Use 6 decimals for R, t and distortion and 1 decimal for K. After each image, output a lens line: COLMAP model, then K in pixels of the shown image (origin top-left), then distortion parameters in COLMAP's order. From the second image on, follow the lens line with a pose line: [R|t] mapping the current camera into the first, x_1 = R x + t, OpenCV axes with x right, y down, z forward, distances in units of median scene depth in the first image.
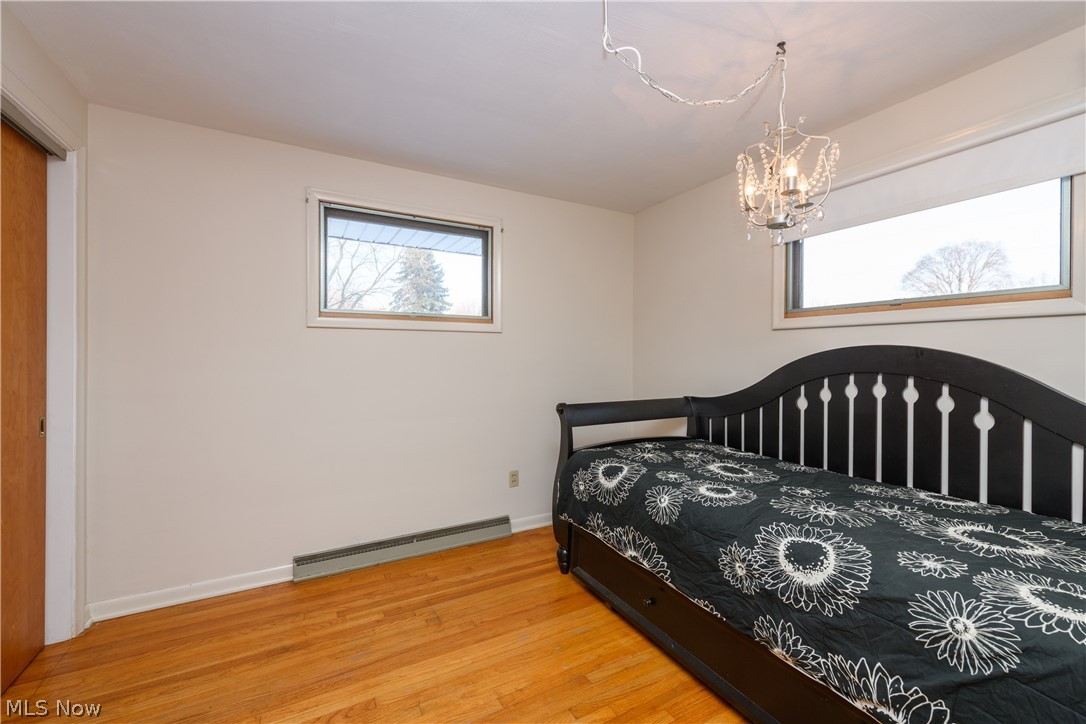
lens RADIAL K [[432.1, 0, 537.6], [0, 432.1, 358.2], [0, 0, 1]] dist [0.011406, -0.004207]
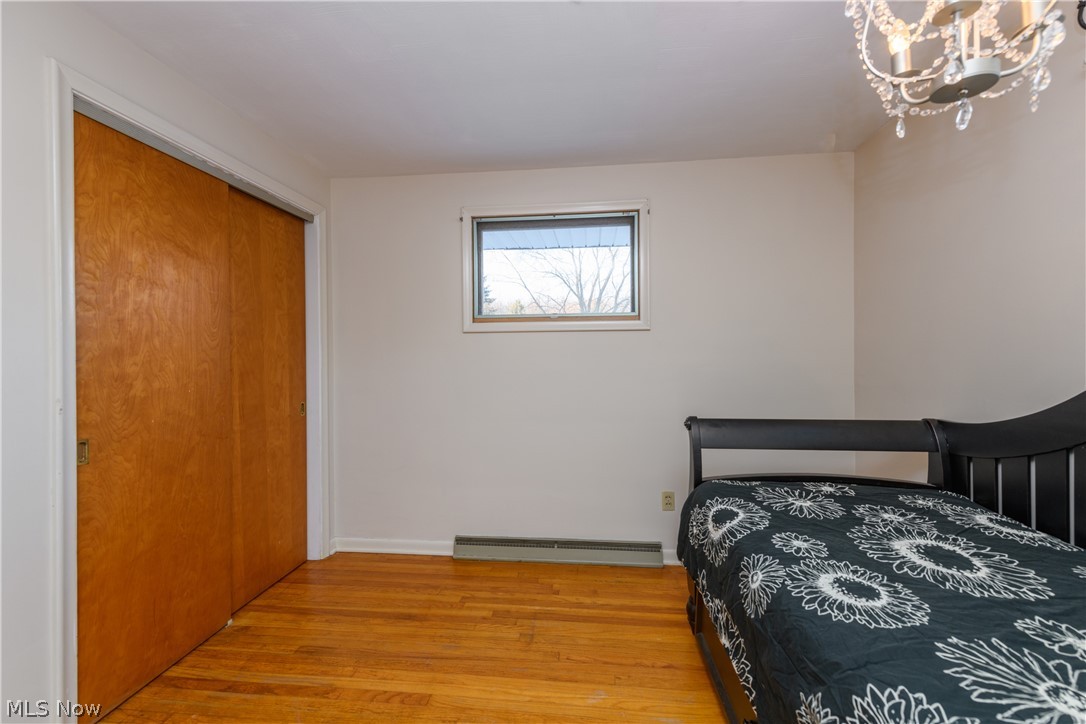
lens RADIAL K [[432.1, 0, 545.5], [0, 432.1, 358.4], [0, 0, 1]] dist [0.011406, -0.004207]
pose [[0.830898, -0.006293, -0.556390, 0.305048], [0.006463, 0.999978, -0.001658, -0.002284], [0.556388, -0.002218, 0.830920, 0.221198]]
